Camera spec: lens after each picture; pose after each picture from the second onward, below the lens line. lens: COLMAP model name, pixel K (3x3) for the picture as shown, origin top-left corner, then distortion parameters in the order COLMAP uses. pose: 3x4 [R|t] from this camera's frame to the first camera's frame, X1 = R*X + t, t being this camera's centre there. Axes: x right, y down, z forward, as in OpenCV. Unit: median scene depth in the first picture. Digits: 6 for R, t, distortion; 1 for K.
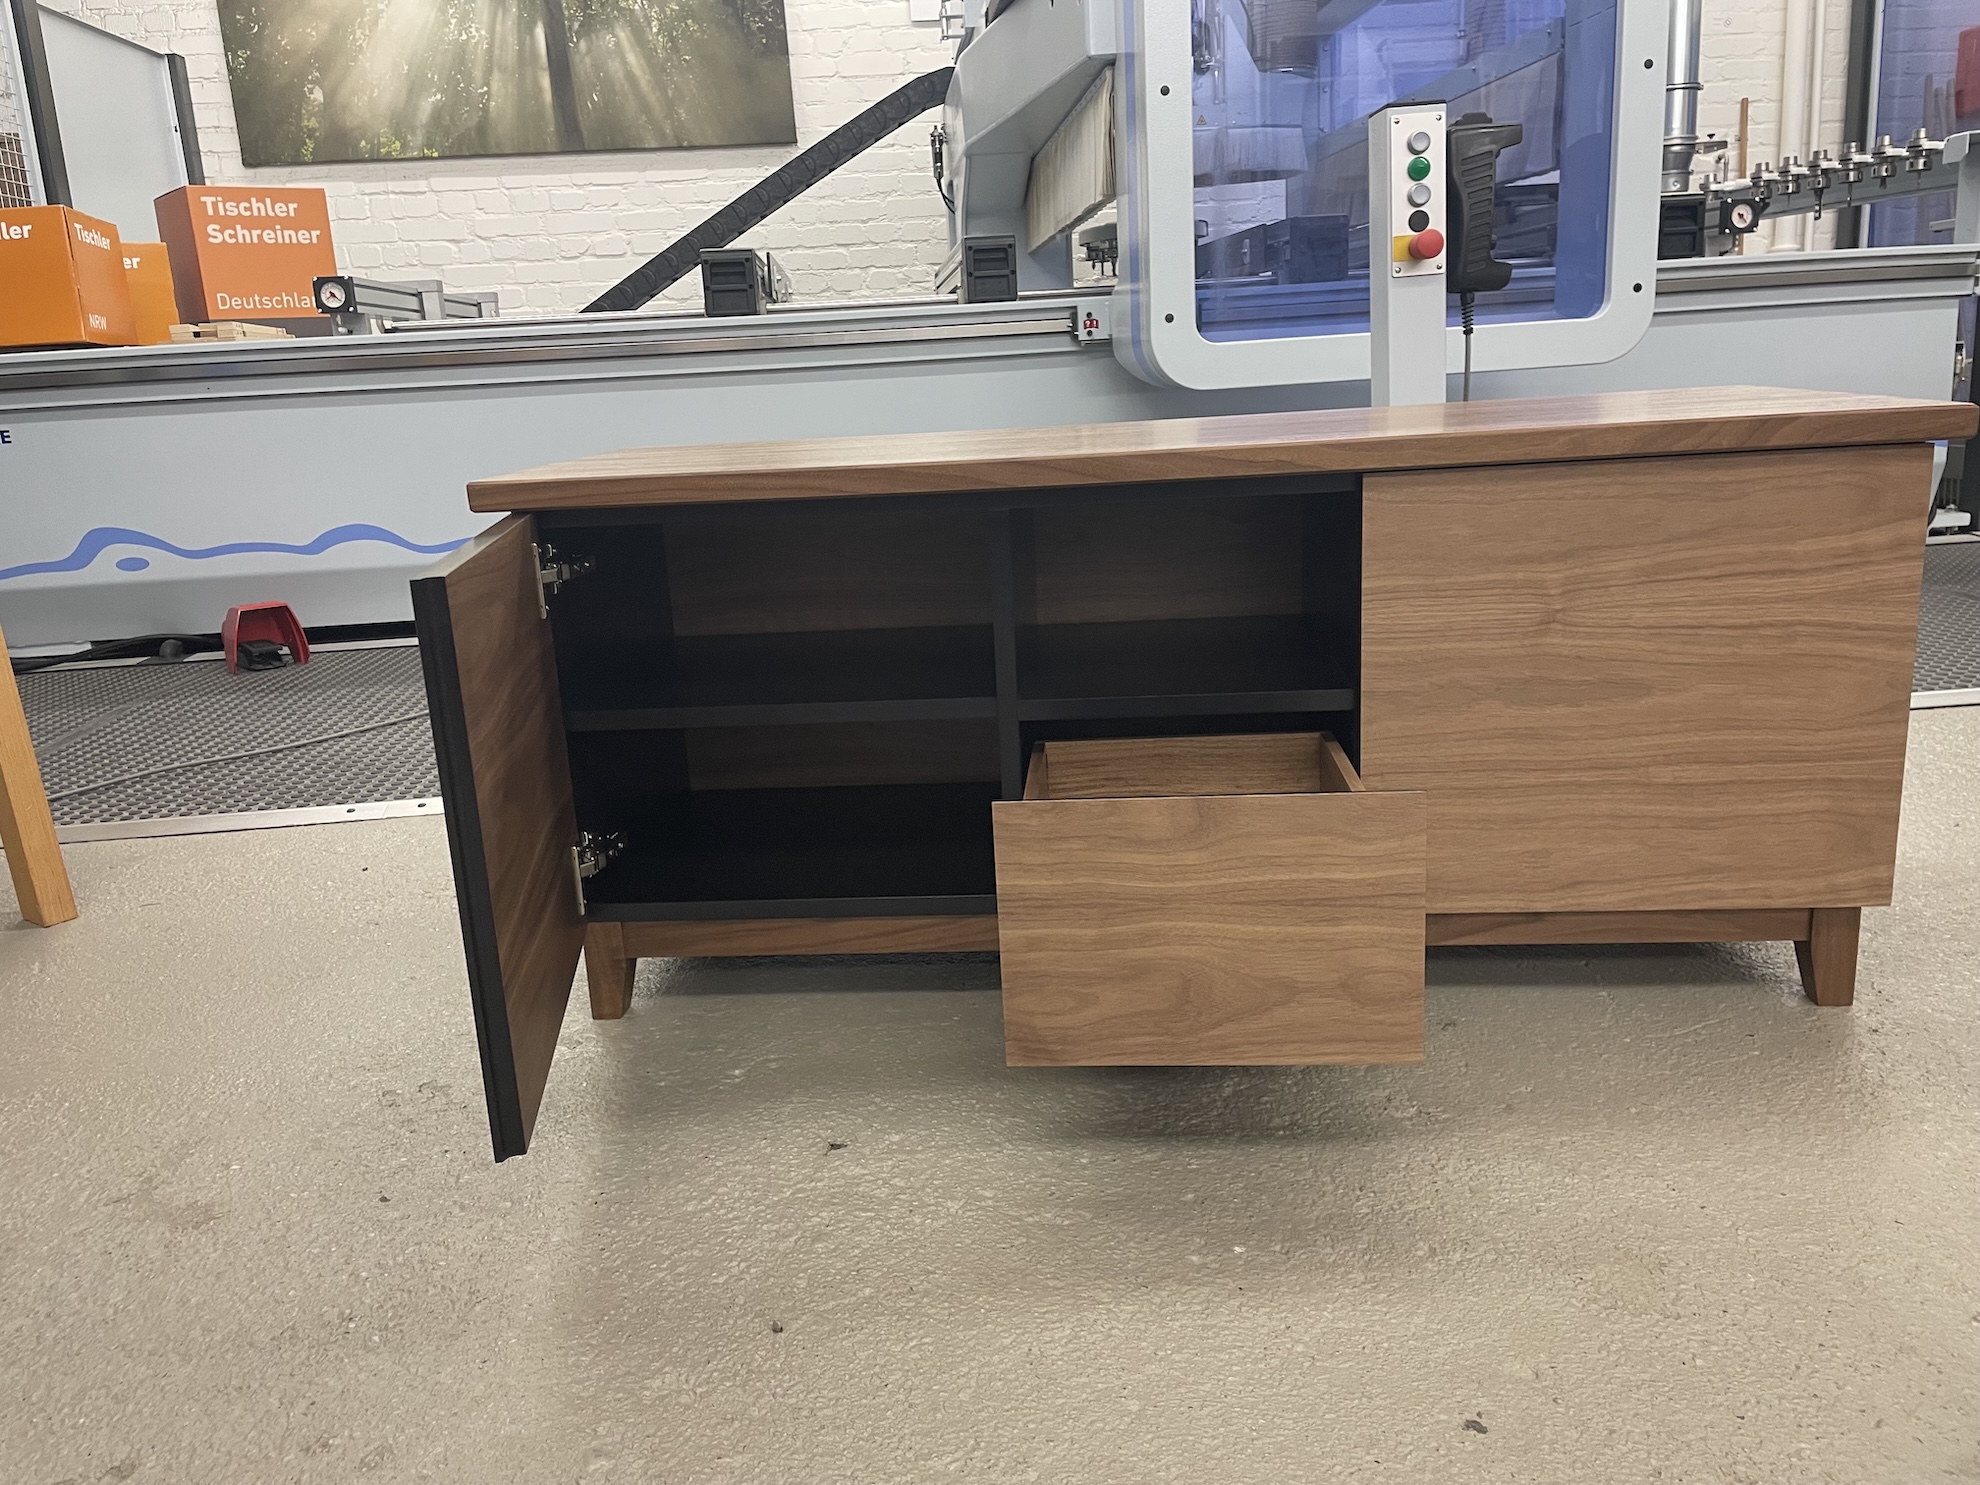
lens RADIAL K [[1493.7, 0, 990.0], [0, 1493.7, 742.5], [0, 0, 1]] dist [0.100513, -0.131518]
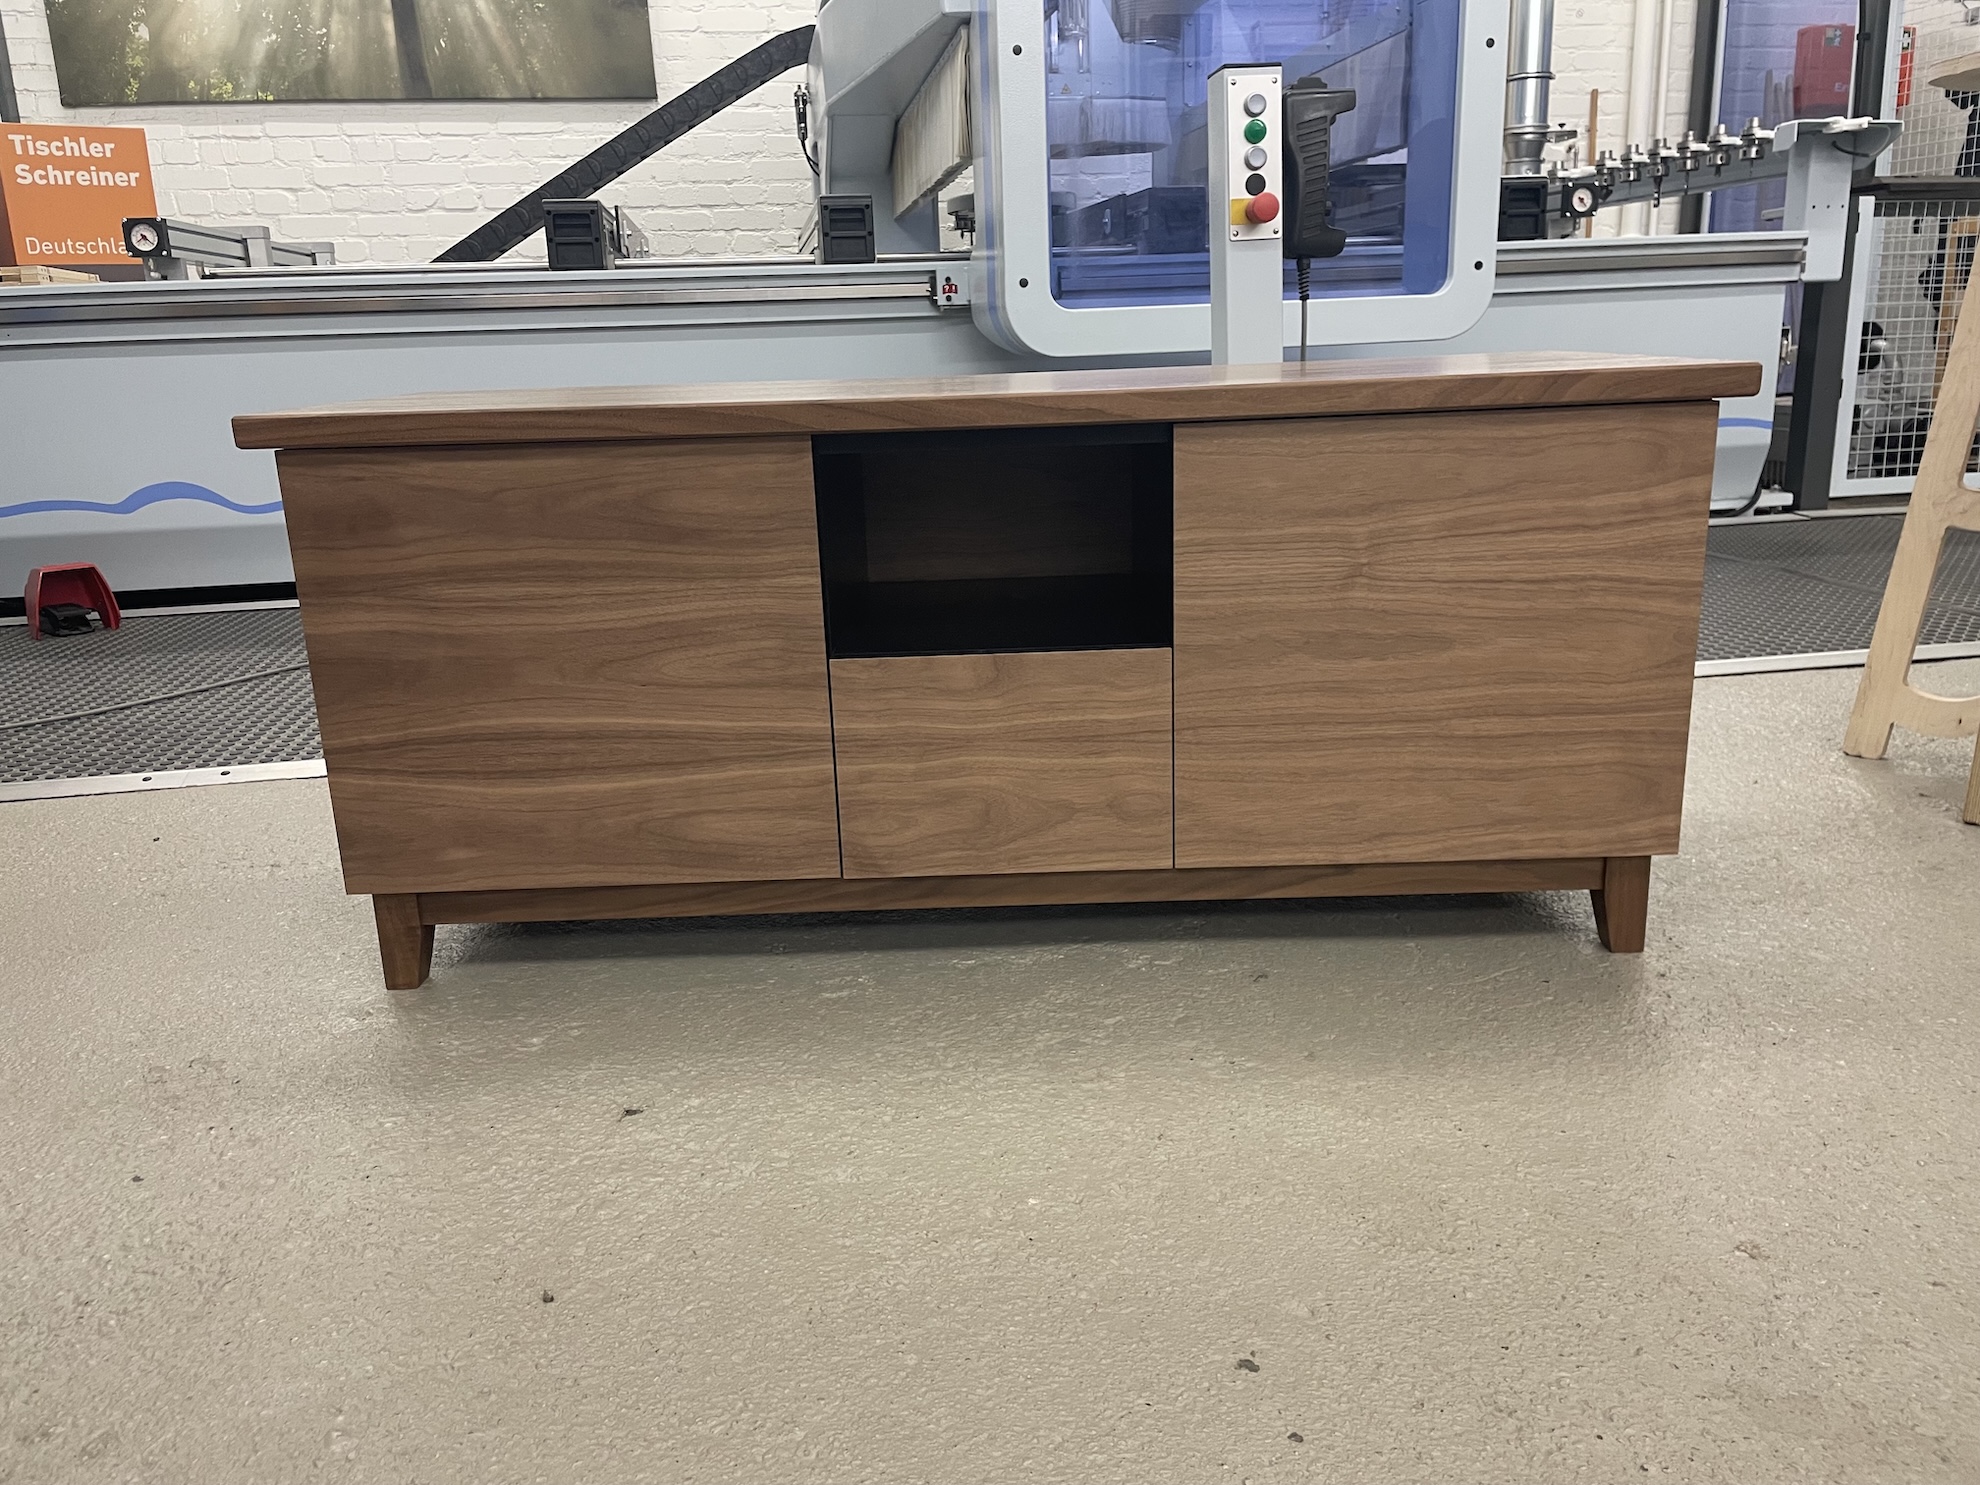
lens RADIAL K [[1504.3, 0, 990.0], [0, 1504.3, 742.5], [0, 0, 1]] dist [0.094250, -0.117833]
pose [[0.996010, -0.002360, 0.089212, 0.036521], [0.000738, 0.999834, 0.018209, 0.012805], [-0.089240, -0.018071, 0.995846, 0.013914]]
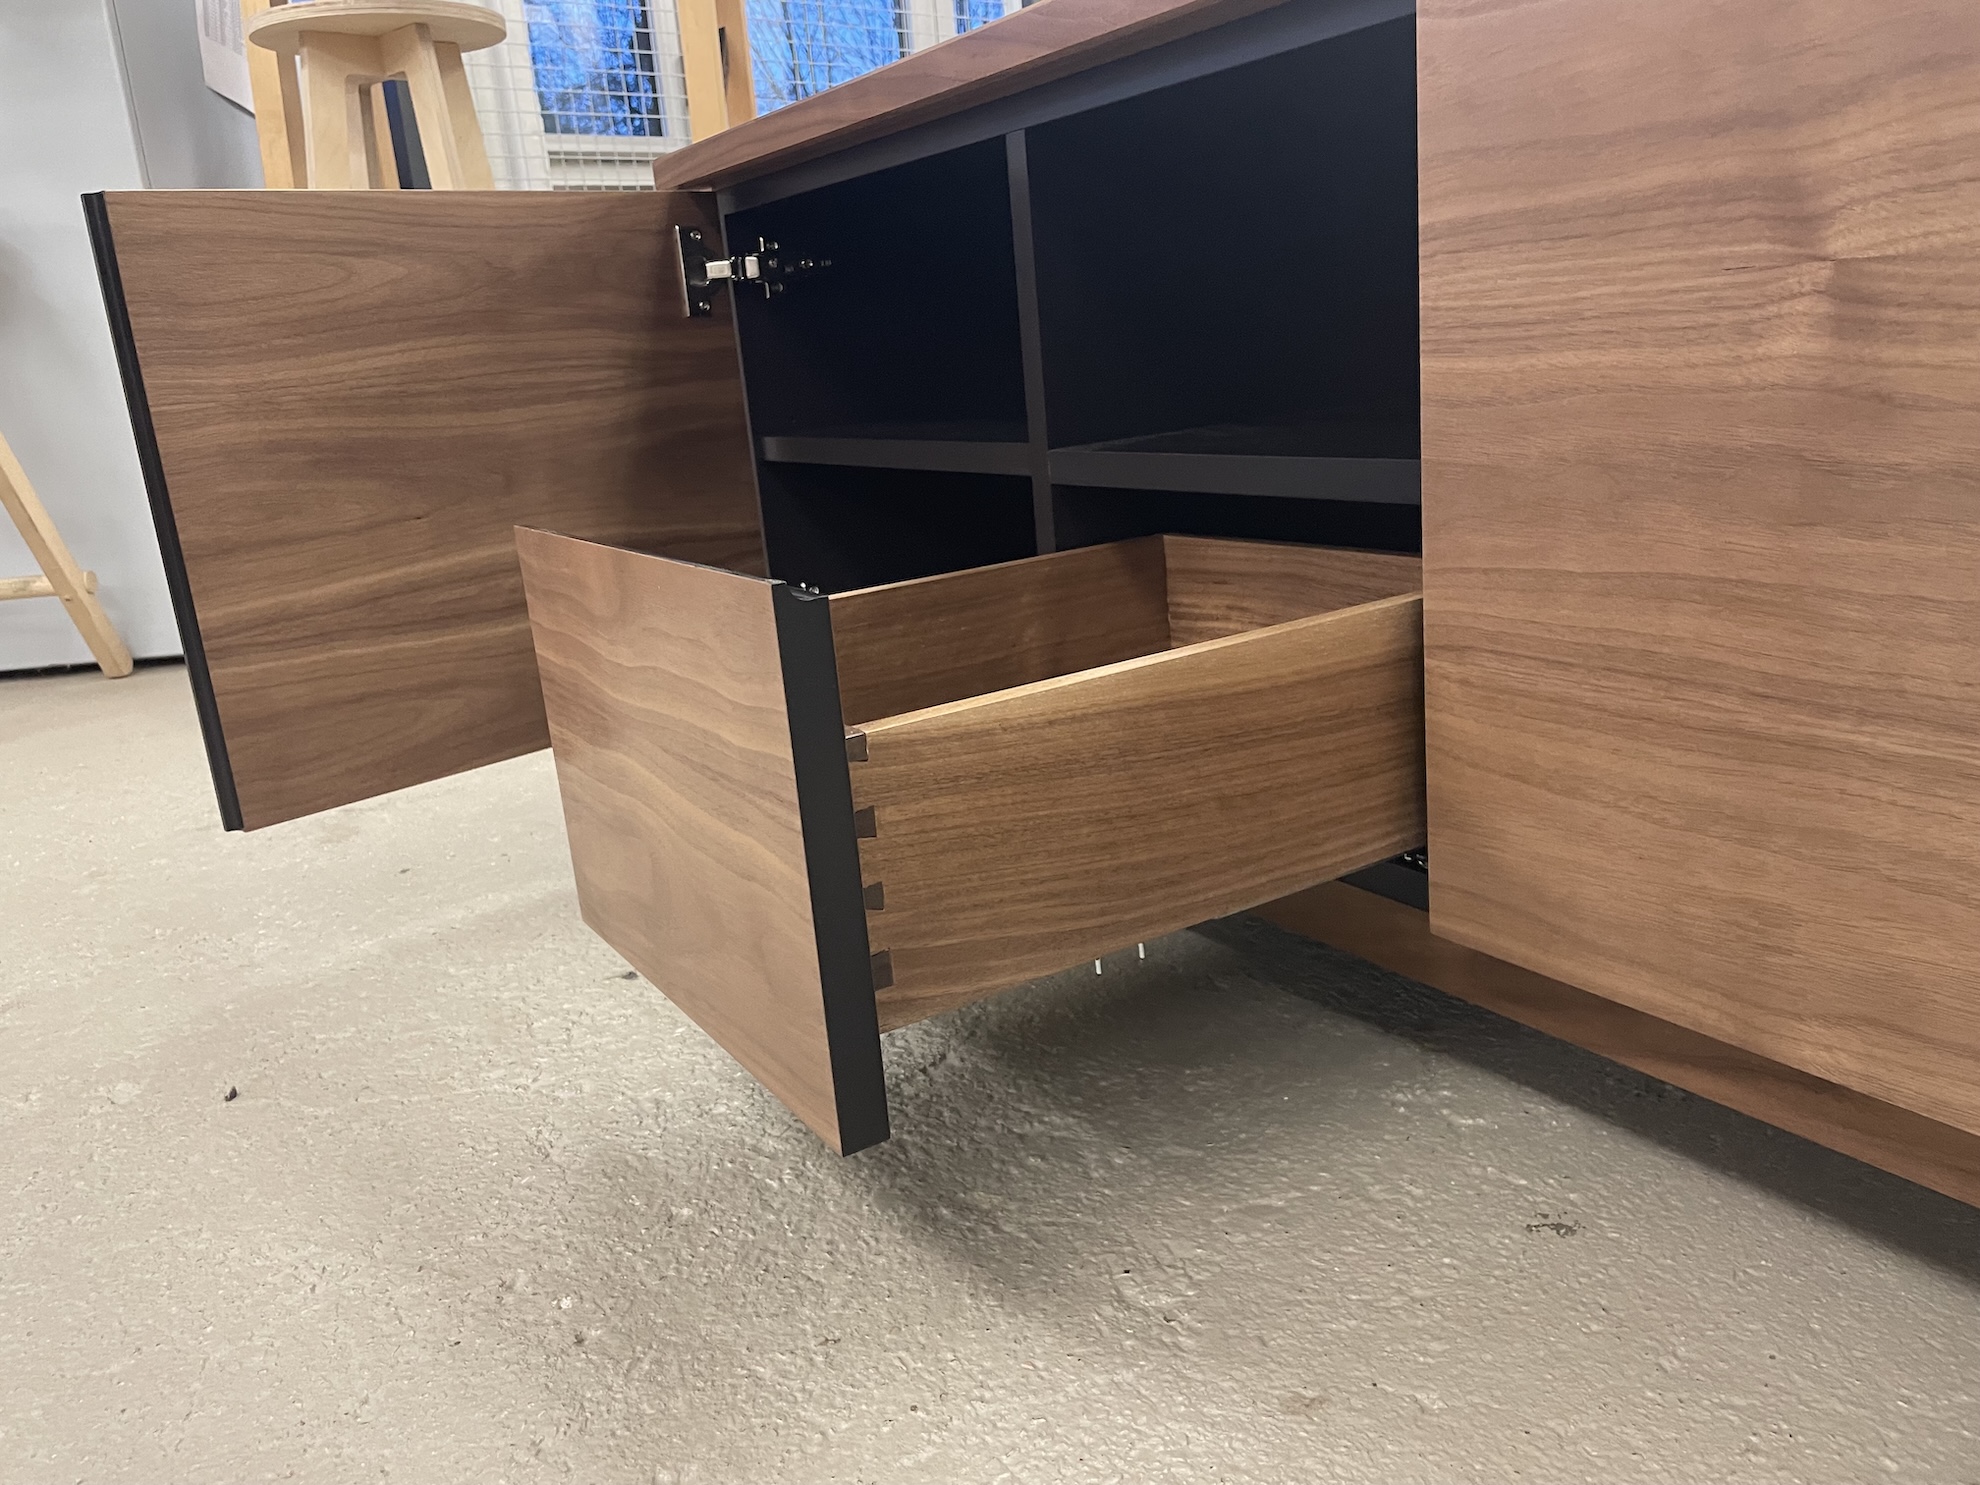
lens RADIAL K [[1504.3, 0, 990.0], [0, 1504.3, 742.5], [0, 0, 1]] dist [0.094250, -0.117833]
pose [[0.603159, 0.213374, -0.768551, 0.557643], [-0.166565, 0.976005, 0.140250, 0.007973], [0.780036, 0.043421, 0.624227, 0.610685]]
